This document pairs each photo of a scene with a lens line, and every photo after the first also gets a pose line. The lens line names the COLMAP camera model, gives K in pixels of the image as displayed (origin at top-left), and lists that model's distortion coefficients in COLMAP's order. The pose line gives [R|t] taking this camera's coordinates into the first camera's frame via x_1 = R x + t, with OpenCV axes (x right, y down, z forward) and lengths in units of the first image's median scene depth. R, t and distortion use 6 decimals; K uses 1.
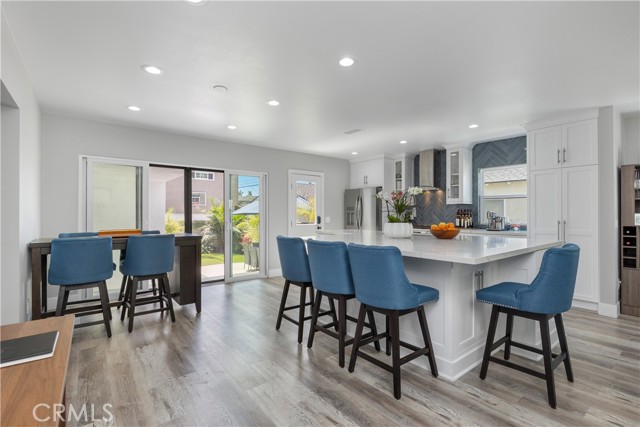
lens RADIAL K [[303.7, 0, 329.8], [0, 303.7, 212.7], [0, 0, 1]] dist [0.001517, -0.000590]
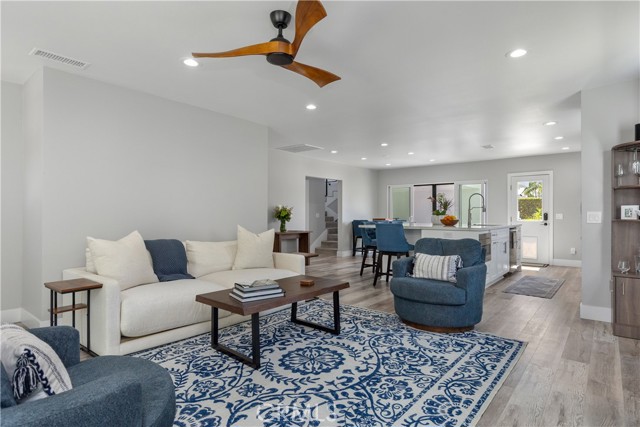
lens RADIAL K [[355.9, 0, 318.7], [0, 355.9, 213.7], [0, 0, 1]] dist [0.000312, 0.001639]
pose [[0.187210, -0.003919, -0.982312, 1.208131], [0.005387, 0.999981, -0.002962, 0.015933], [0.982305, -0.004737, 0.187228, 0.002046]]
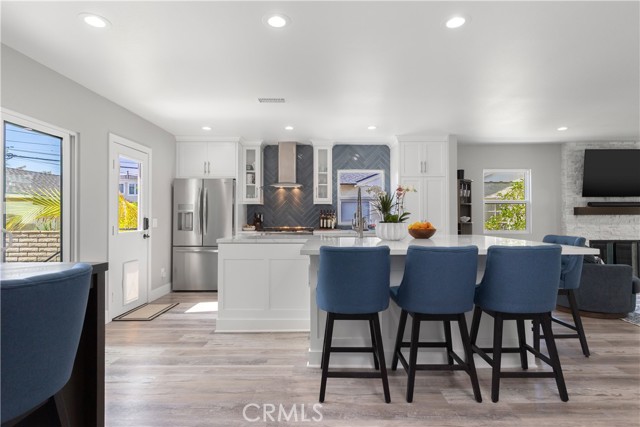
lens RADIAL K [[333.2, 0, 326.8], [0, 333.2, 217.2], [0, 0, 1]] dist [-0.002117, -0.000232]
pose [[0.636687, -0.001009, 0.771122, -0.386645], [-0.004006, 0.999981, 0.004616, 0.007817], [-0.771112, -0.006027, 0.636671, 0.326349]]
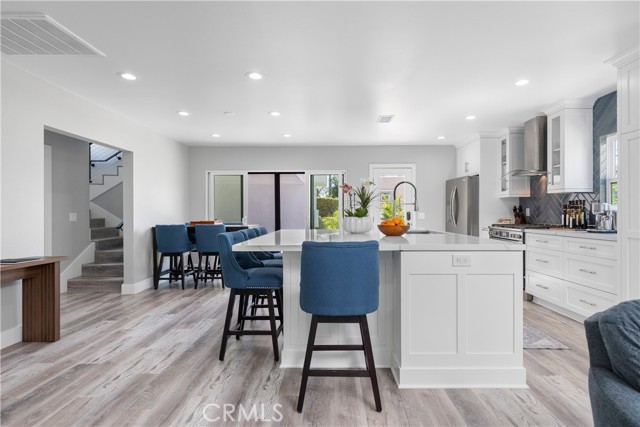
lens RADIAL K [[333.2, 0, 331.9], [0, 333.2, 212.8], [0, 0, 1]] dist [-0.002117, -0.000232]
pose [[0.769924, -0.002423, -0.638131, 0.501978], [0.007667, 0.999956, 0.005454, 0.008309], [0.638089, -0.009091, 0.769909, 0.095417]]
